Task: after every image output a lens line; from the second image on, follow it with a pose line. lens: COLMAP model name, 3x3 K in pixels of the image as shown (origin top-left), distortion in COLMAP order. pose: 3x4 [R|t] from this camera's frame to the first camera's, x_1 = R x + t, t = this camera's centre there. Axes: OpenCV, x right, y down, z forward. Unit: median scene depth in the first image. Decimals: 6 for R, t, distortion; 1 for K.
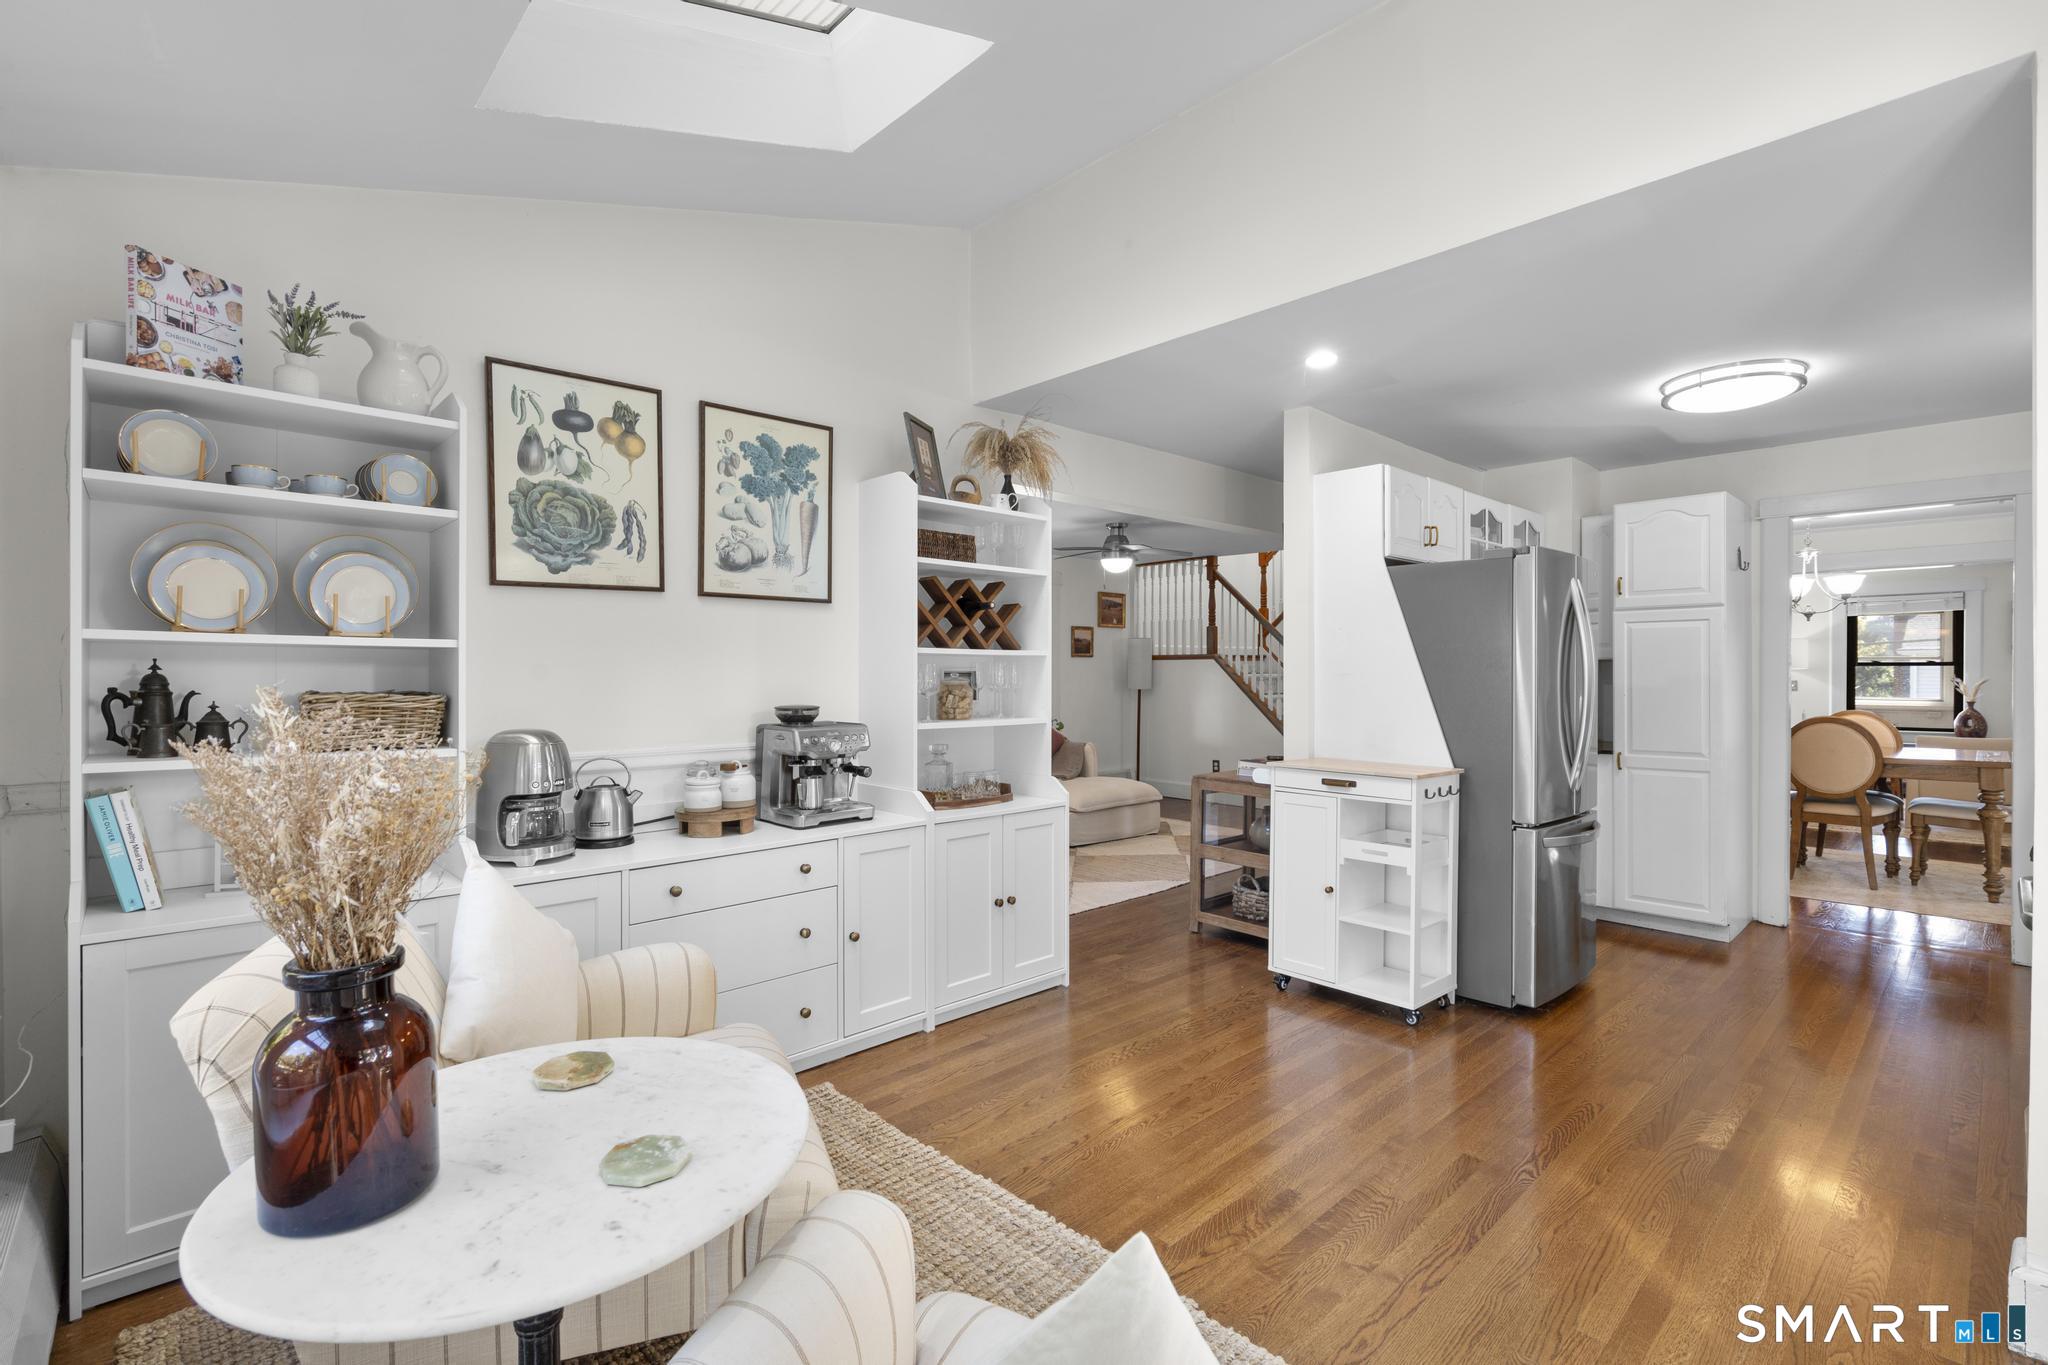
lens RADIAL K [[925.4, 0, 1026.1], [0, 925.4, 678.5], [0, 0, 1]] dist [-0.004960, 0.002111]
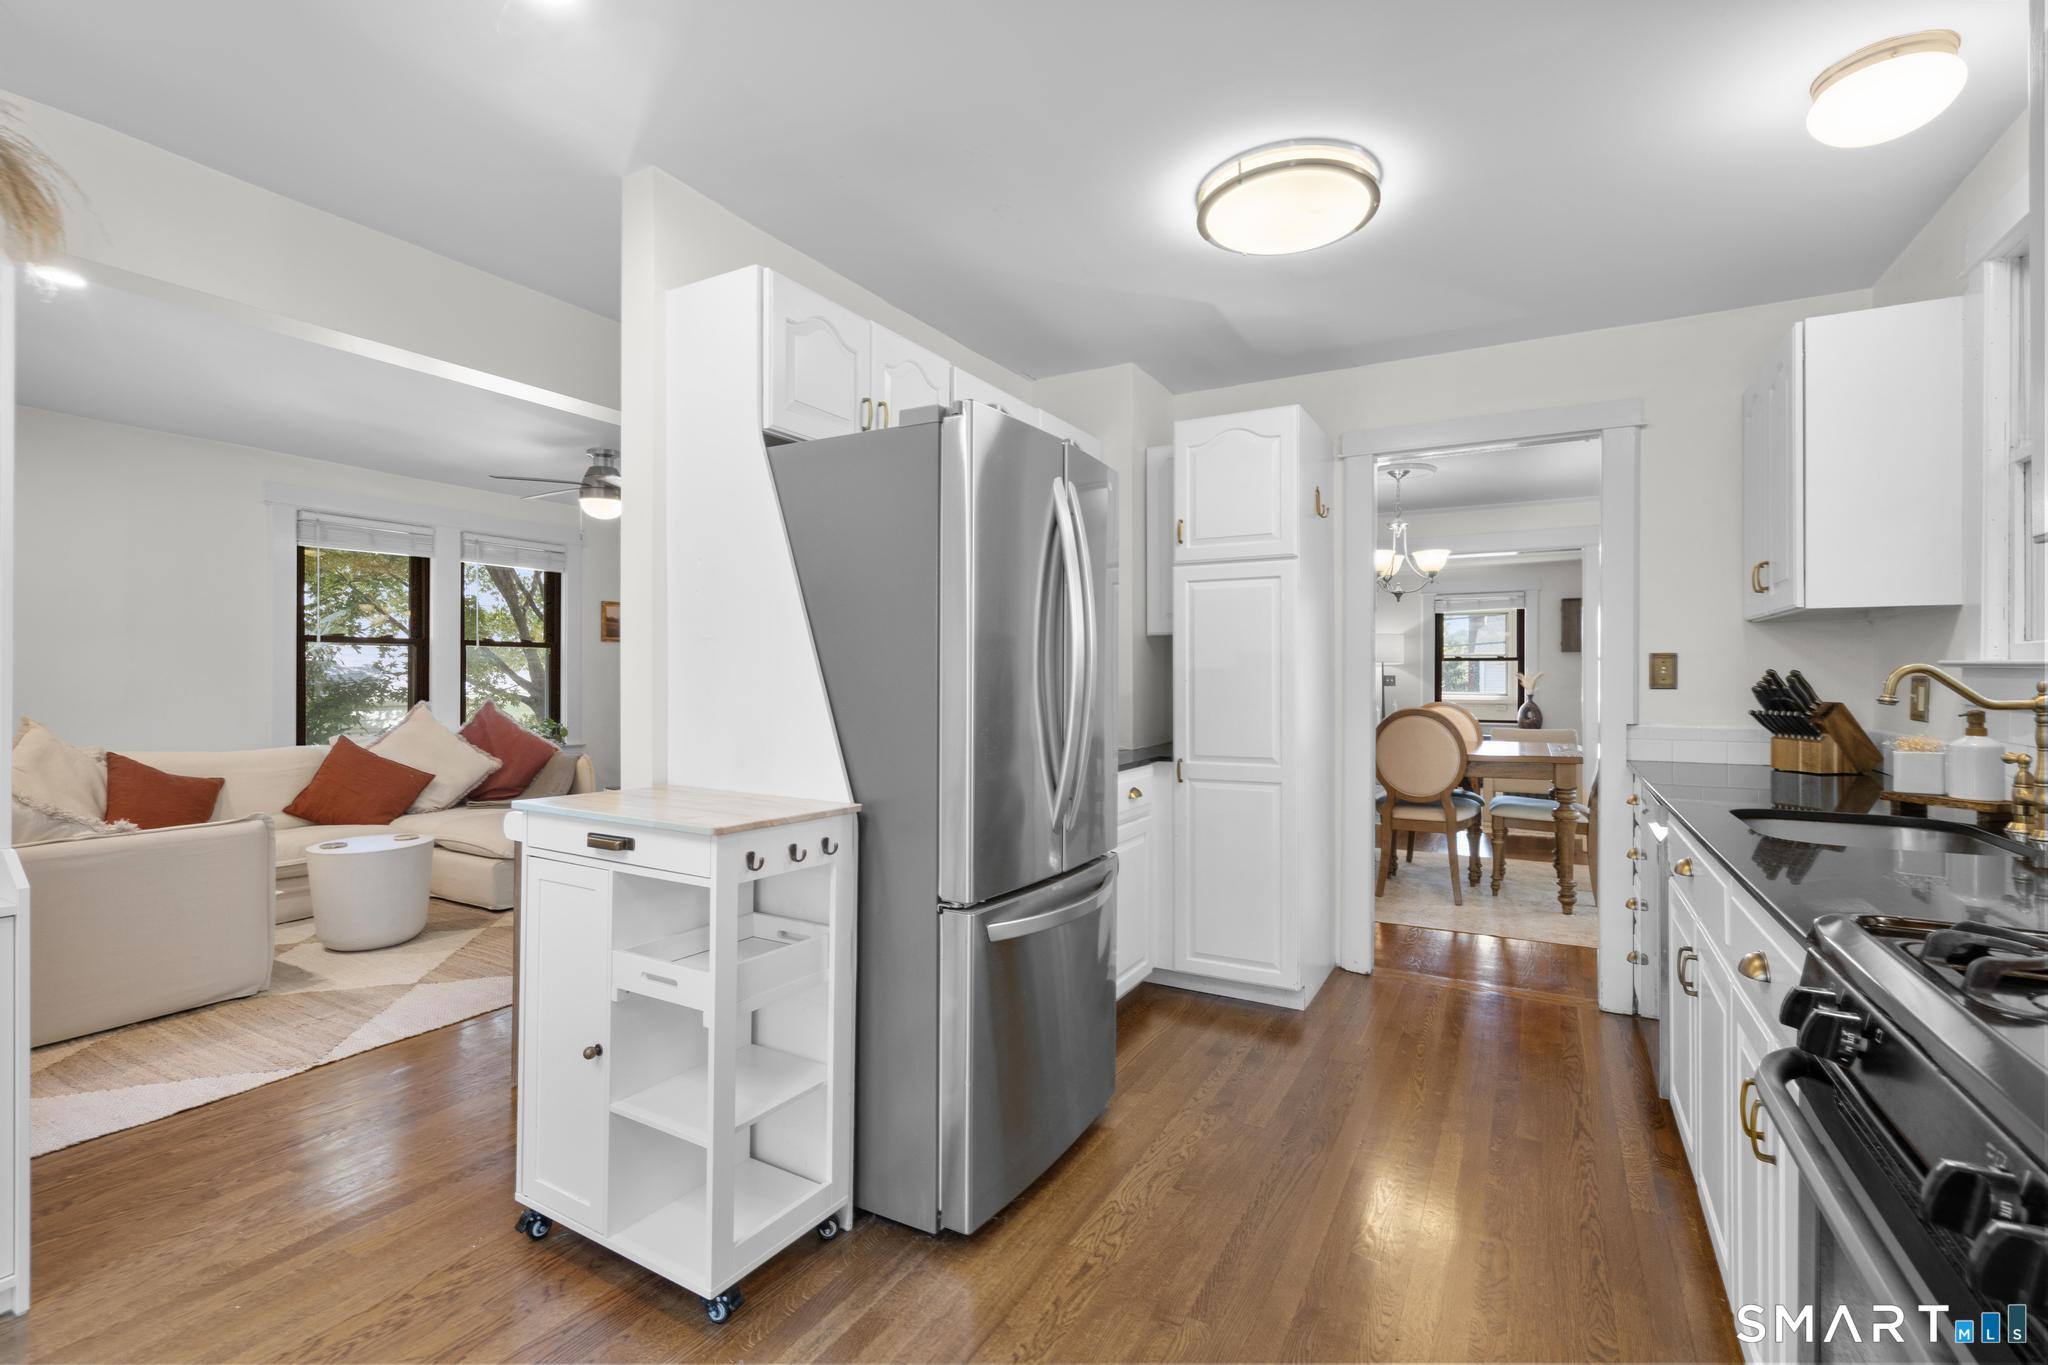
lens RADIAL K [[925.4, 0, 1025.5], [0, 925.4, 679.4], [0, 0, 1]] dist [-0.004960, 0.002111]
pose [[0.952611, 0.000758, 0.304191, 0.255430], [-0.000465, 0.999999, -0.001036, 0.015138], [-0.304192, 0.000845, 0.952610, 0.284311]]
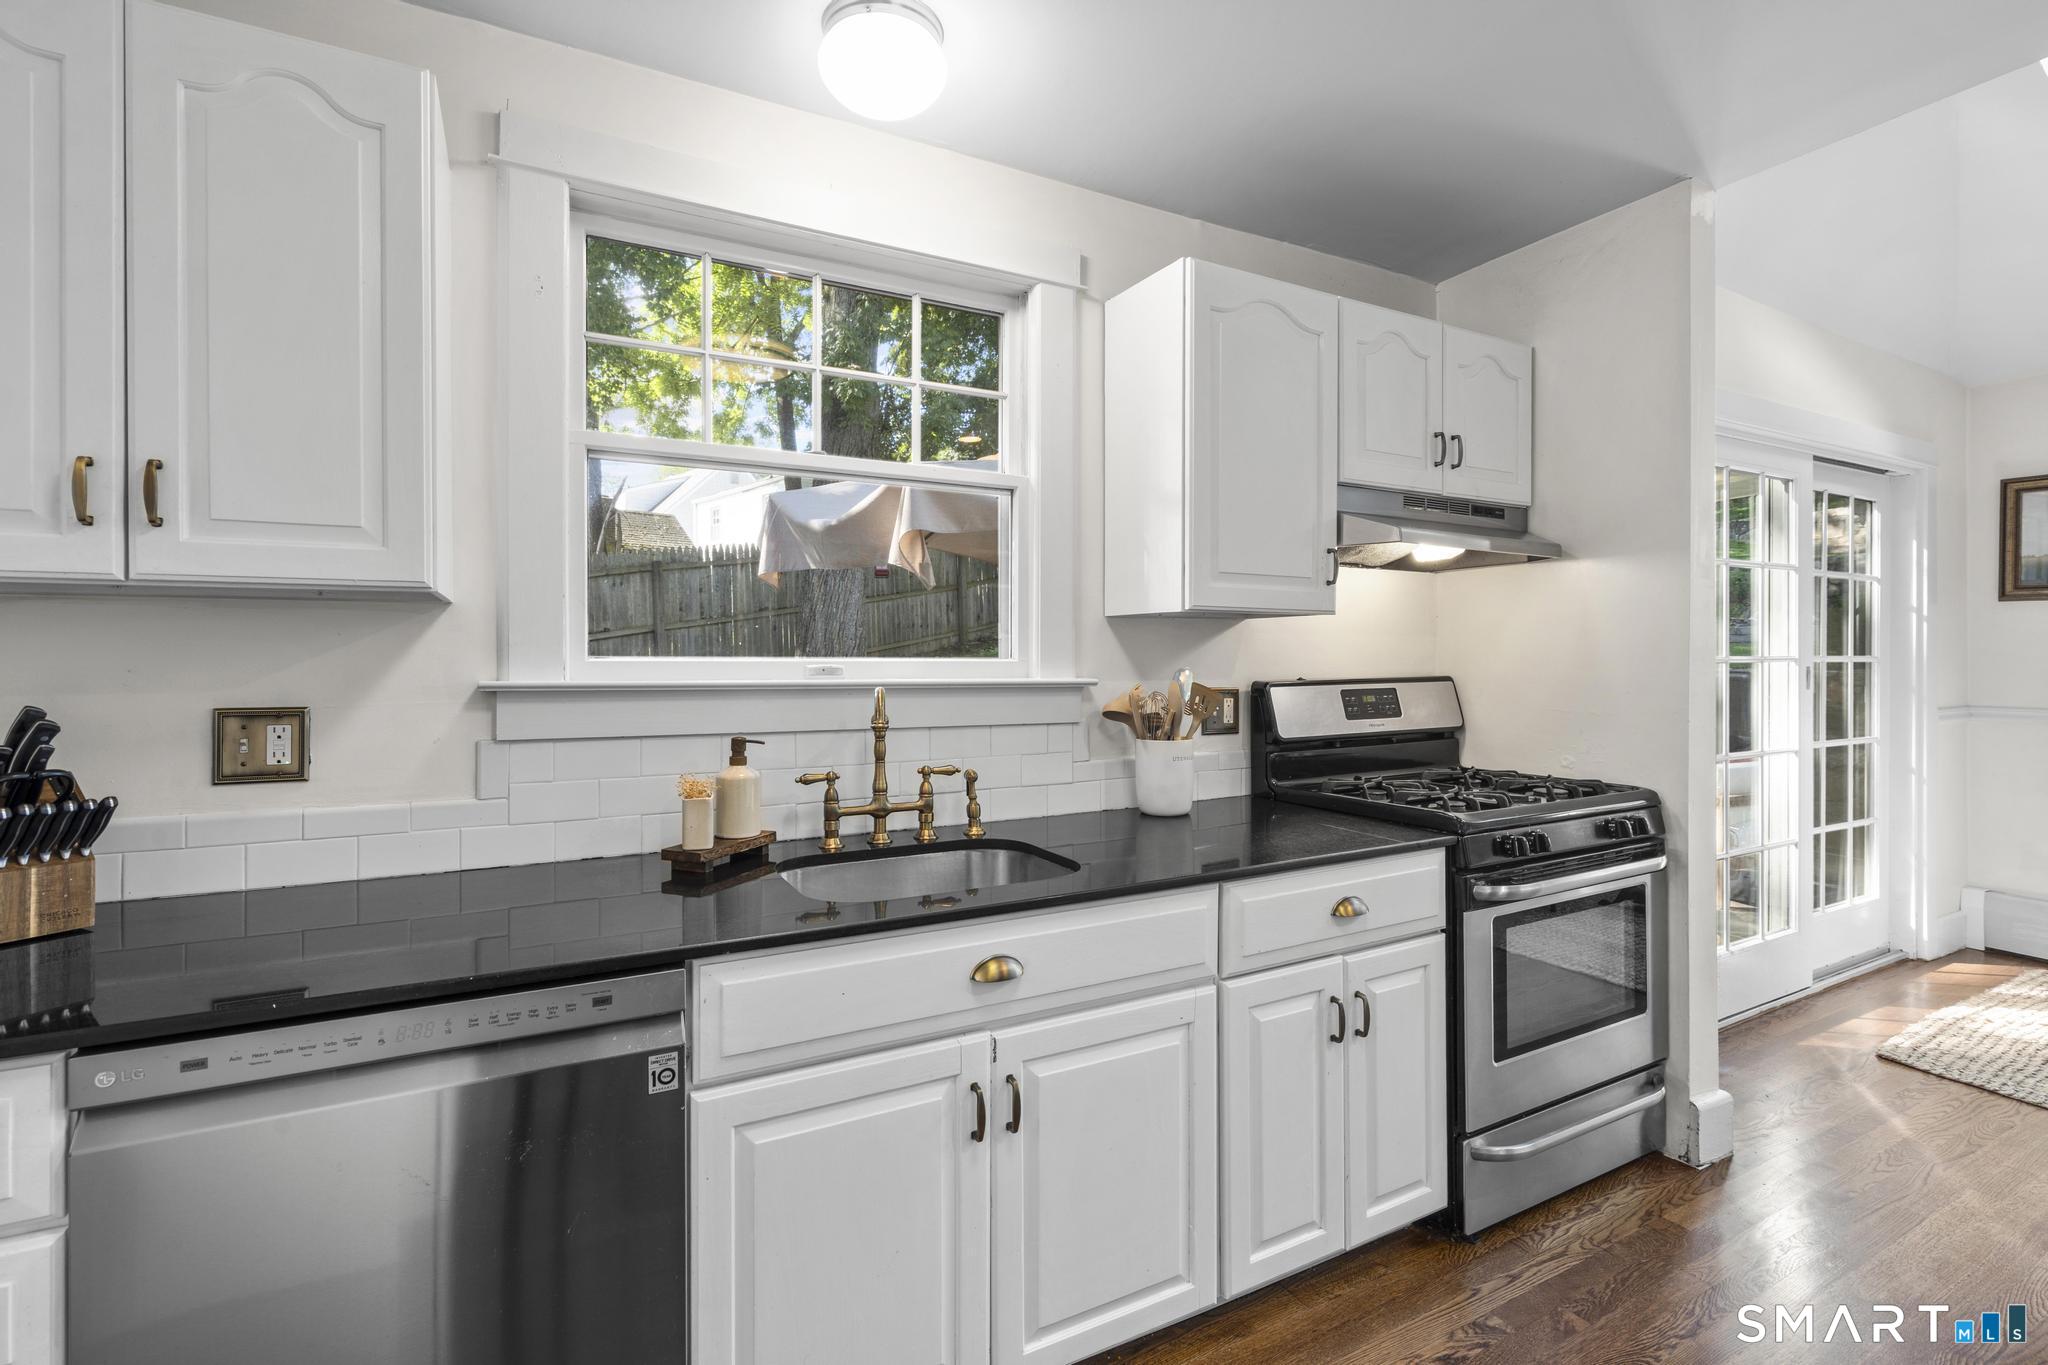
lens RADIAL K [[925.4, 0, 1018.8], [0, 925.4, 663.2], [0, 0, 1]] dist [-0.004960, 0.002111]
pose [[-0.965819, 0.004680, 0.259177, 0.541074], [0.007173, 0.999937, 0.008675, -0.001760], [-0.259120, 0.010237, -0.965791, 0.810370]]
